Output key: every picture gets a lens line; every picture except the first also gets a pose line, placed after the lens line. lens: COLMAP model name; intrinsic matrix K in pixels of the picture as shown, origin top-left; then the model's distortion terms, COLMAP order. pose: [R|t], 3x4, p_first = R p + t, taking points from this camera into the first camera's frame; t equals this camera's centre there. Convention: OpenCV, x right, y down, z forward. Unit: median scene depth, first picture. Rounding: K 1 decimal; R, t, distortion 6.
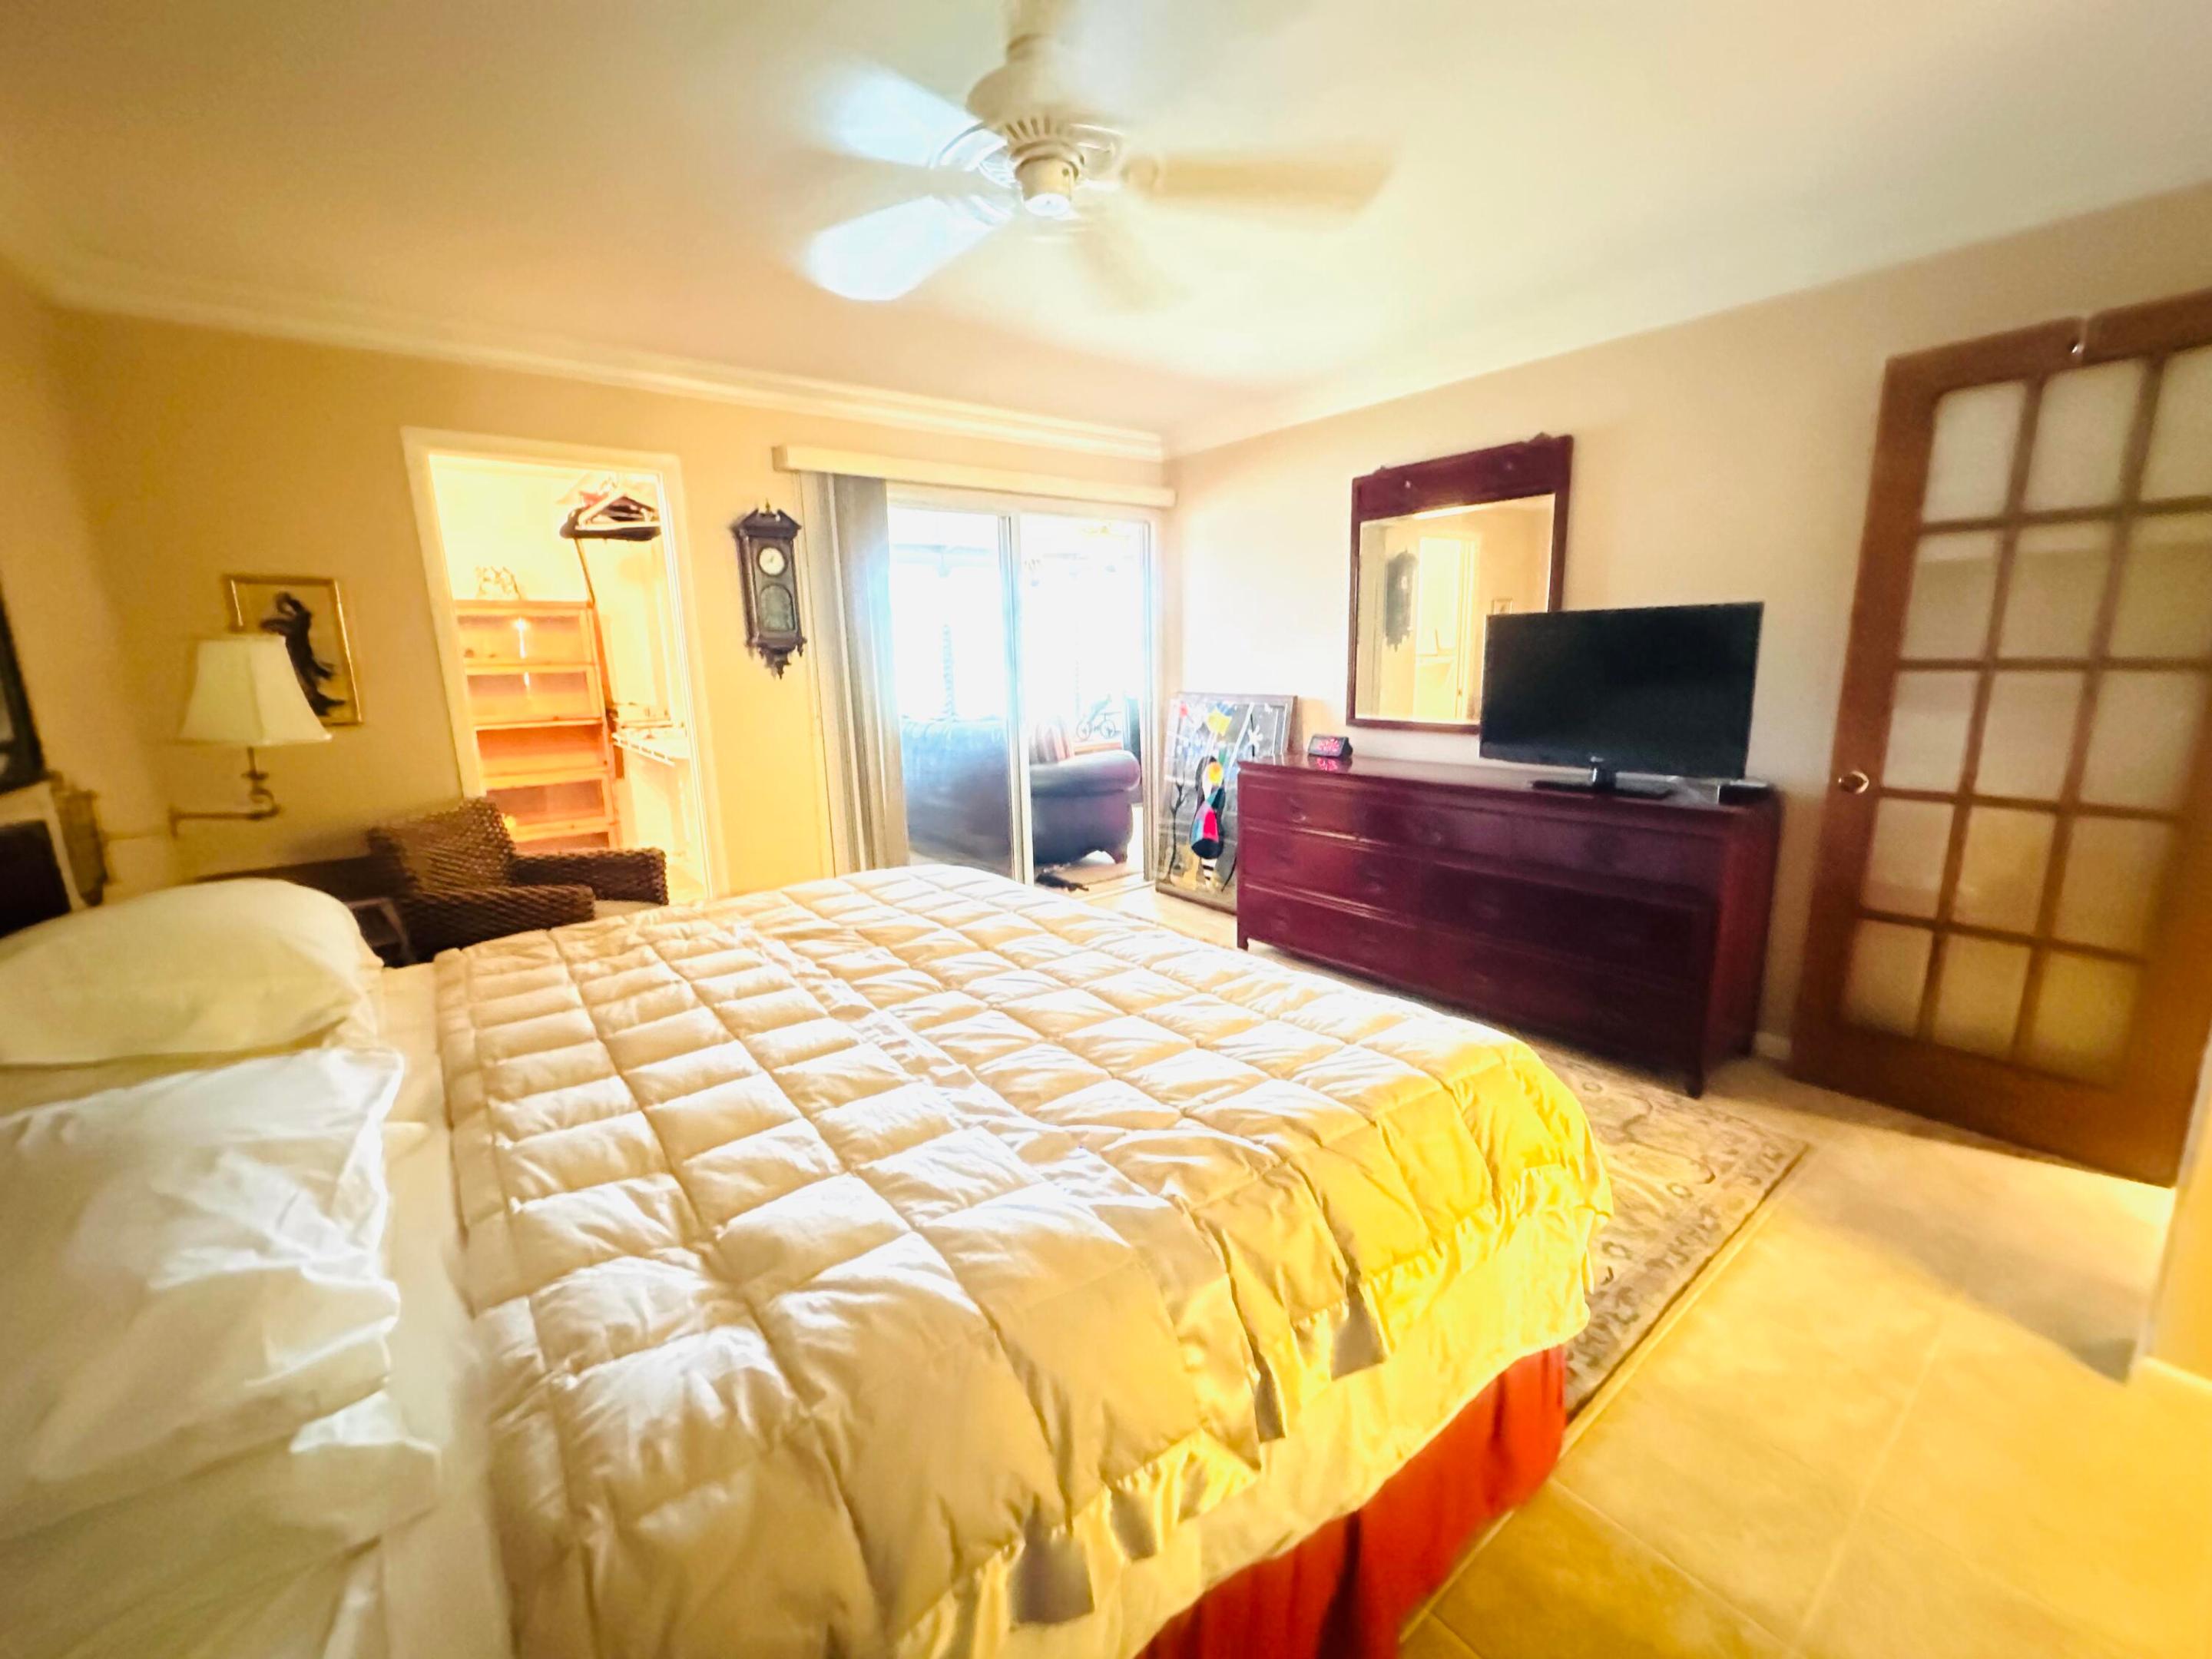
lens RADIAL K [[882.0, 0, 1111.1], [0, 882.0, 824.3], [0, 0, 1]] dist [-0.004056, -0.000070]
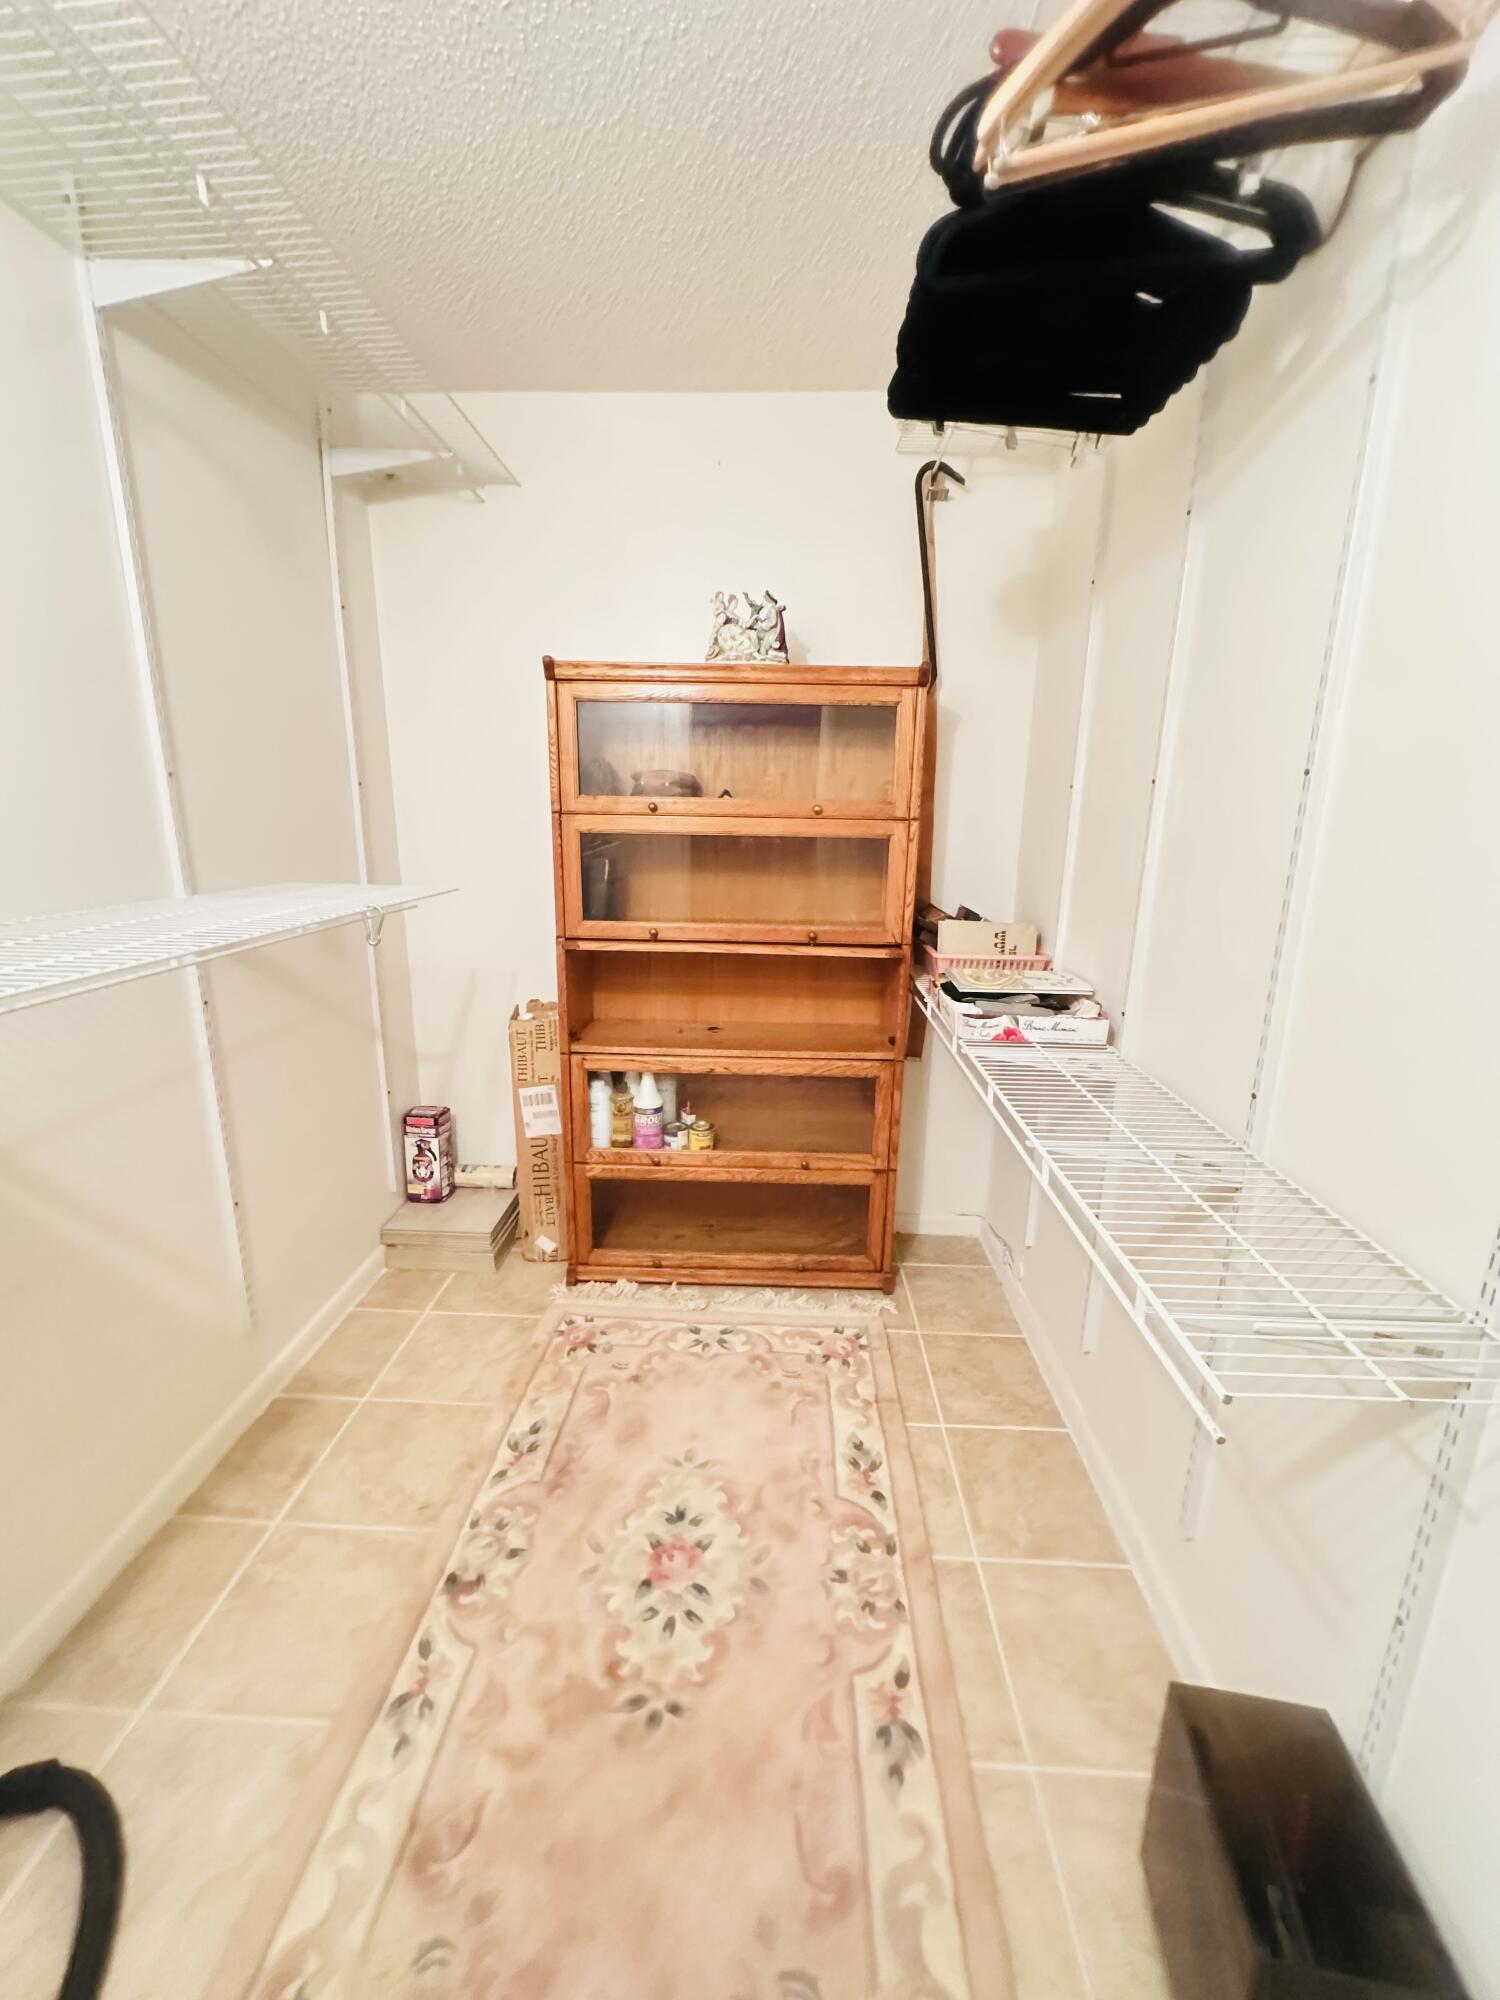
lens RADIAL K [[797.5, 0, 754.4], [0, 797.5, 1004.0], [0, 0, 1]] dist [-0.004056, -0.000070]
pose [[0.759971, 0.188050, -0.622159, -0.375474], [-0.160189, 0.981894, 0.101109, -0.118564], [0.629908, 0.022823, 0.776334, 0.635448]]
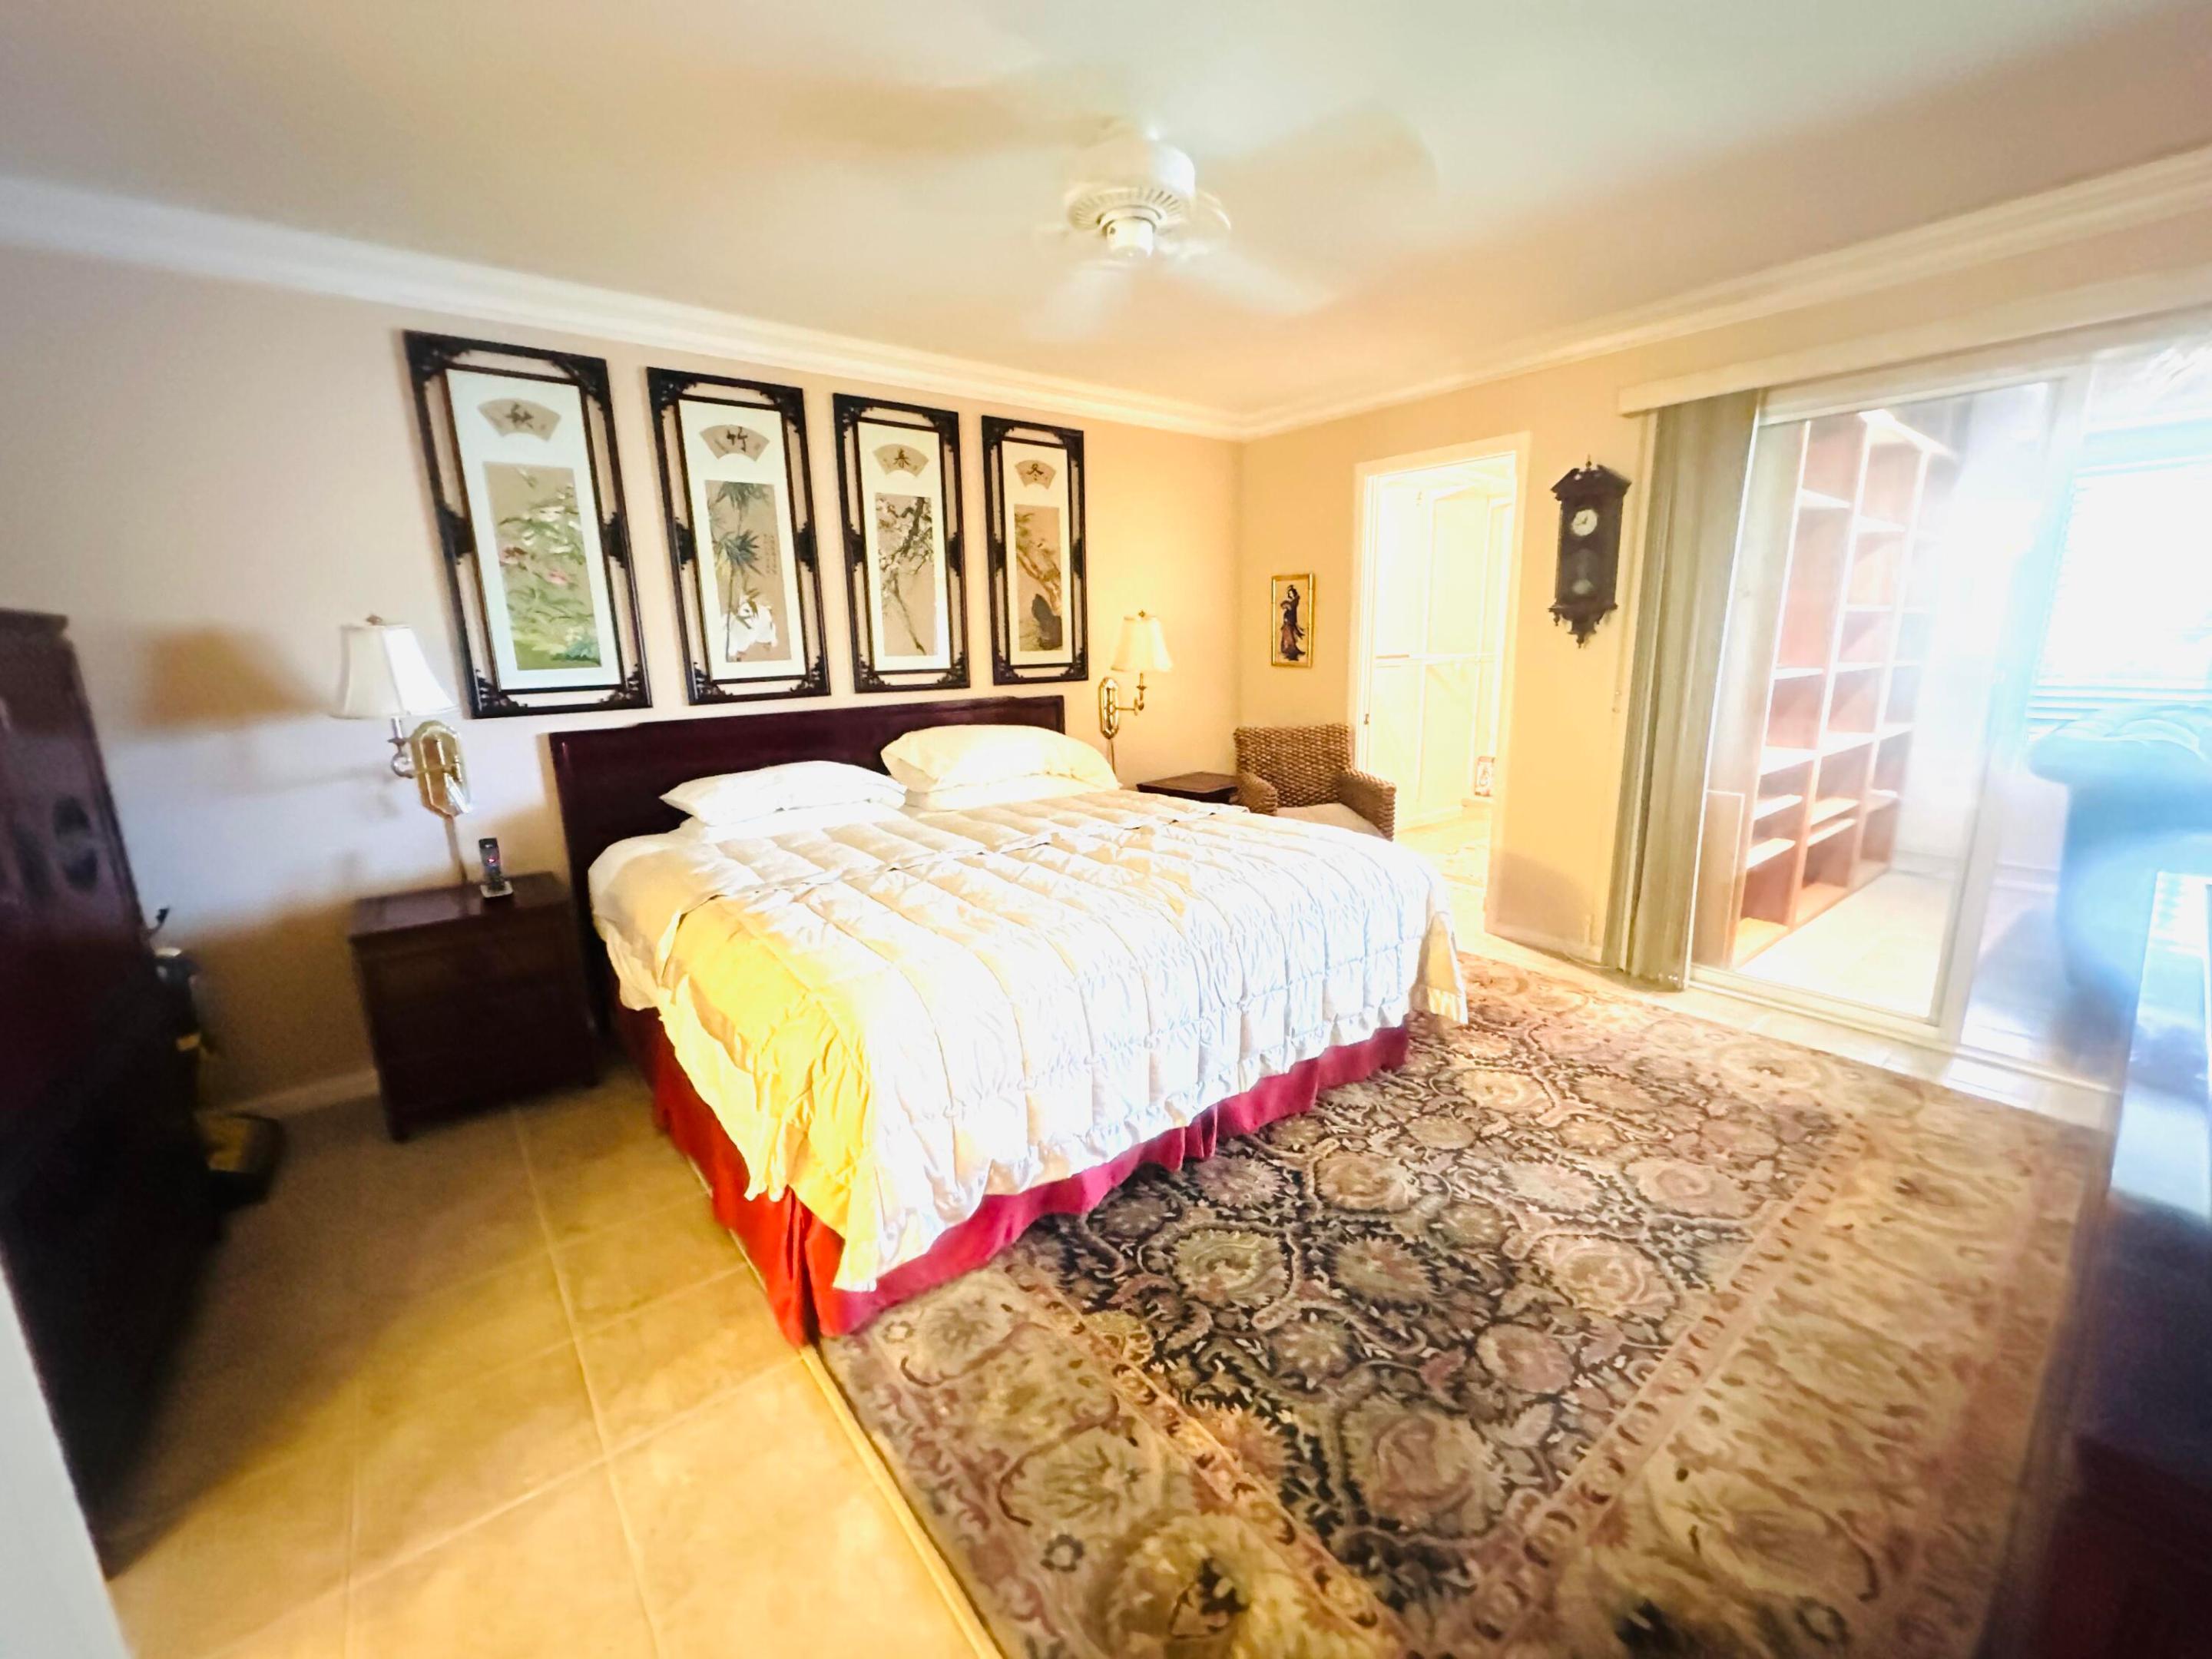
lens RADIAL K [[882.0, 0, 1106.9], [0, 882.0, 832.2], [0, 0, 1]] dist [-0.004056, -0.000070]
pose [[0.018326, 0.241004, -0.970351, 0.669295], [-0.172414, 0.956737, 0.234366, -0.126045], [0.984854, 0.163007, 0.059086, 0.547092]]
